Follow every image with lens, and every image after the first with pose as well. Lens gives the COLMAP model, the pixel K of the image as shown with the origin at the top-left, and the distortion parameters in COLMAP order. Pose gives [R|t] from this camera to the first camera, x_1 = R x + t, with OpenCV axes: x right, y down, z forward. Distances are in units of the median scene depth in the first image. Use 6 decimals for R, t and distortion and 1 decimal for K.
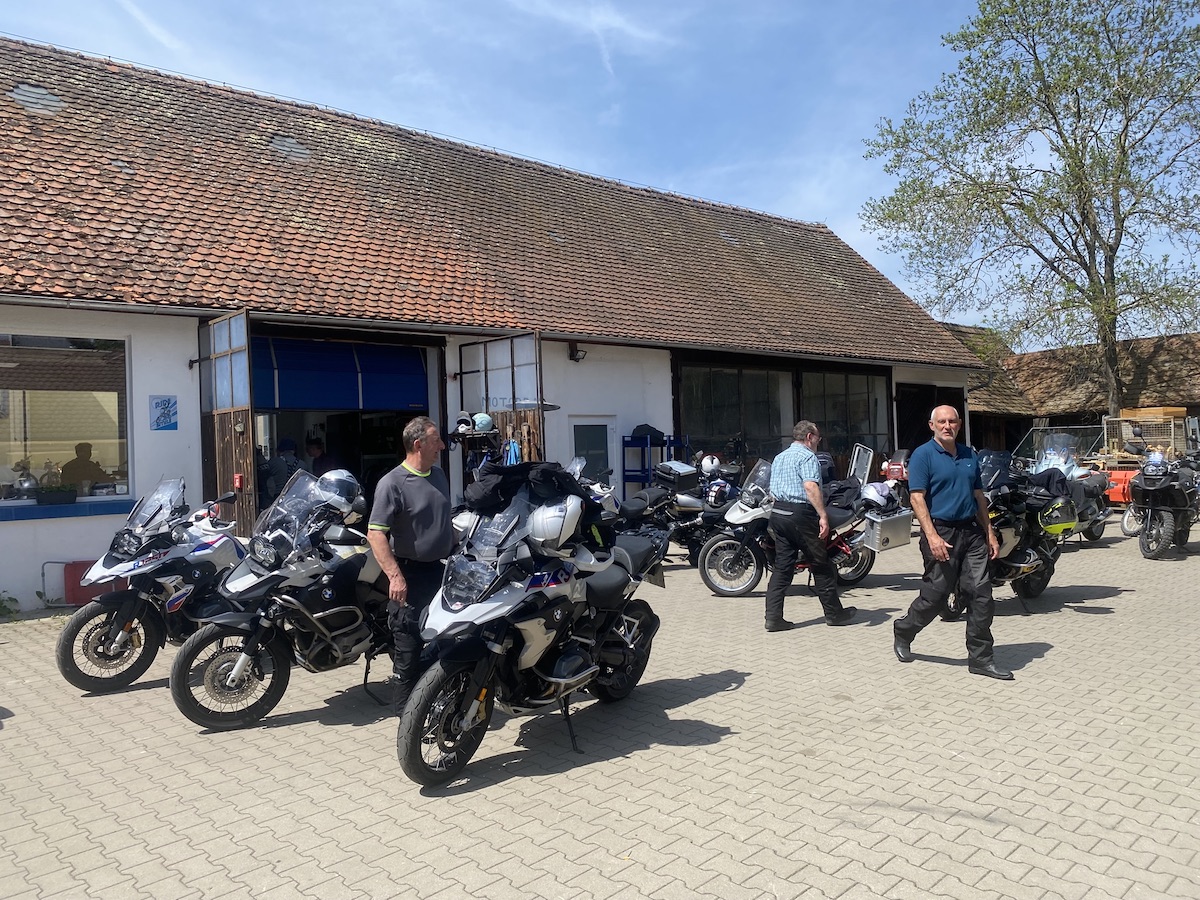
lens RADIAL K [[919.1, 0, 598.2], [0, 919.1, 466.8], [0, 0, 1]] dist [0.005282, 0.006094]
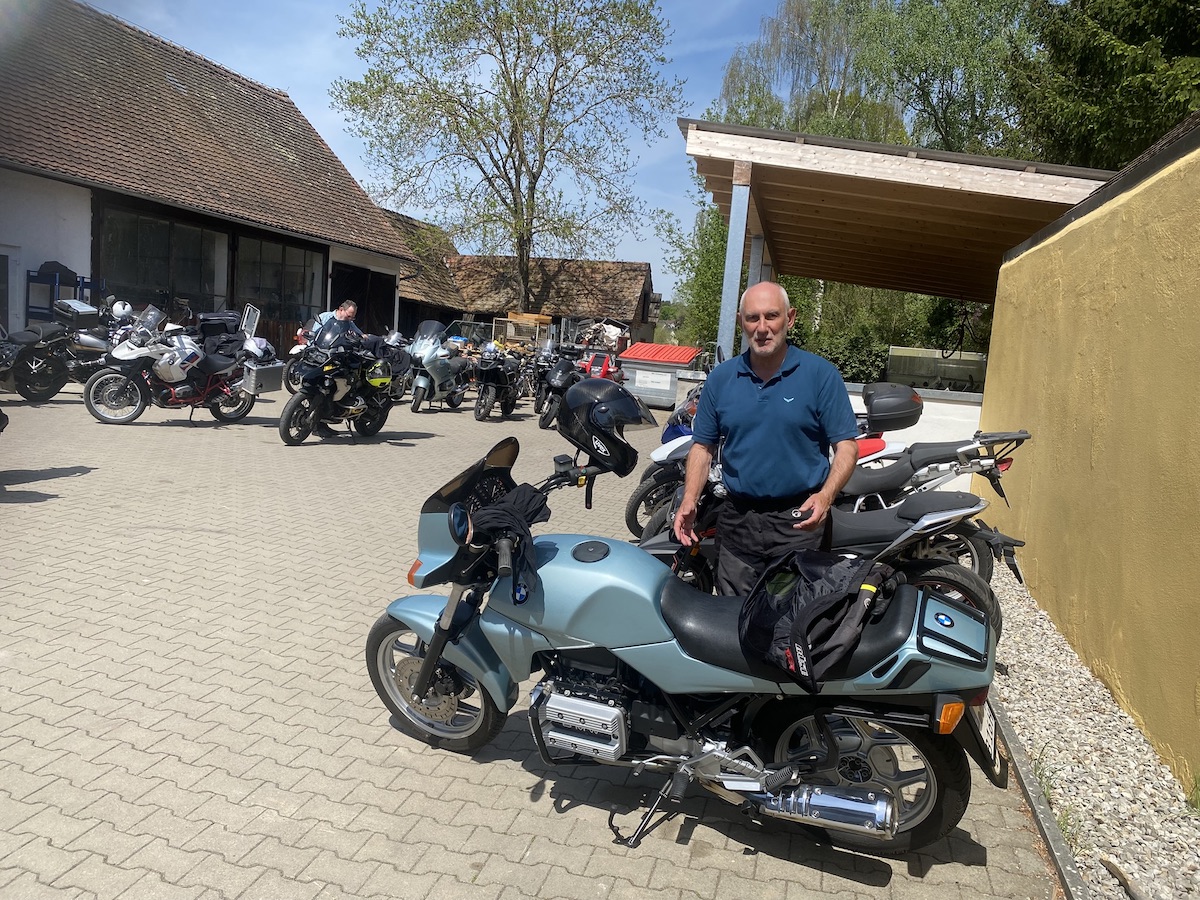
lens RADIAL K [[919.1, 0, 598.2], [0, 919.1, 466.8], [0, 0, 1]] dist [0.005282, 0.006094]
pose [[0.847941, 0.040515, 0.528541, 0.025404], [-0.108653, 0.989189, 0.098487, 0.008342], [-0.518836, -0.140939, 0.843176, -0.124284]]
